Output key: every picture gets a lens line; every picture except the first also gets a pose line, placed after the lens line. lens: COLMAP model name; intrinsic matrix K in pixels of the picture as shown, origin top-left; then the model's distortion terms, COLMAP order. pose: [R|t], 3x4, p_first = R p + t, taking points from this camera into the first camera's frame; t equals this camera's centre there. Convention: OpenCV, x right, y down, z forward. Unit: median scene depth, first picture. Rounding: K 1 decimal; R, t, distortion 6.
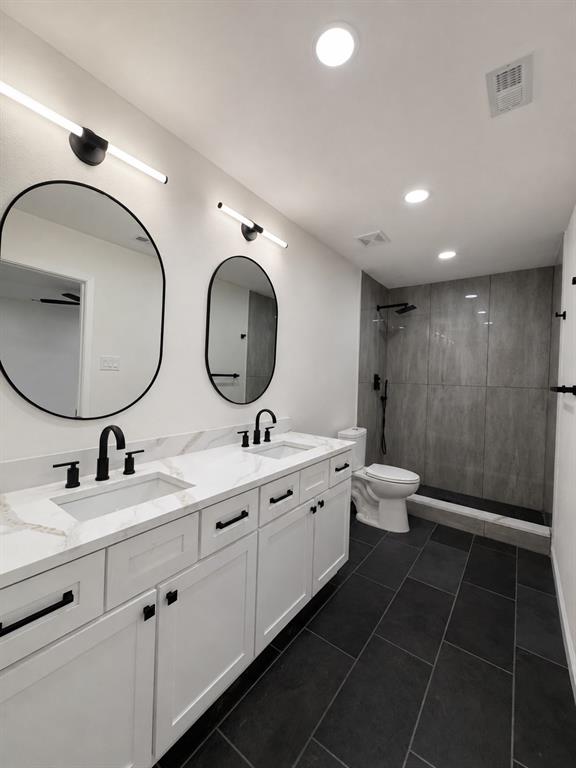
lens RADIAL K [[317.4, 0, 287.6], [0, 317.4, 373.1], [0, 0, 1]] dist [0.014566, 0.000068]
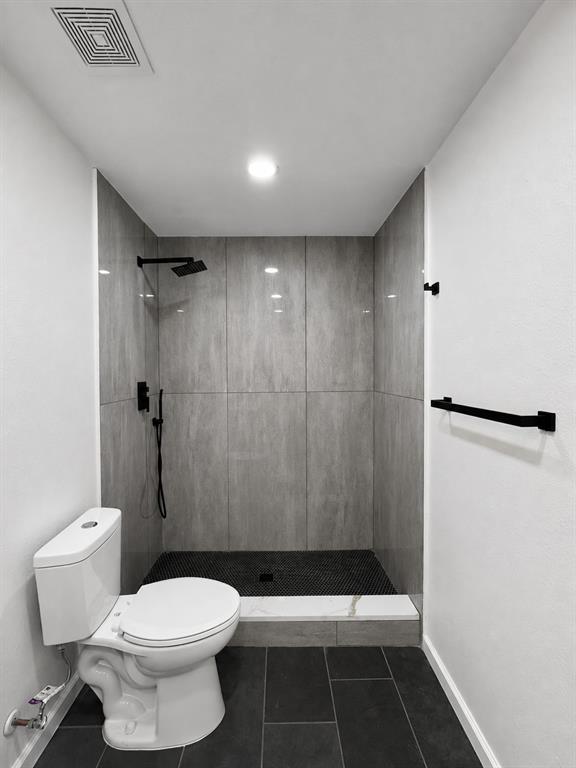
lens RADIAL K [[332.6, 0, 288.0], [0, 332.6, 384.0], [0, 0, 1]] dist [0.001585, 0.000100]
pose [[0.784759, -0.054499, 0.617400, 0.133099], [0.029968, 0.998298, 0.050030, -0.014195], [-0.619076, -0.020759, 0.785057, 0.426711]]
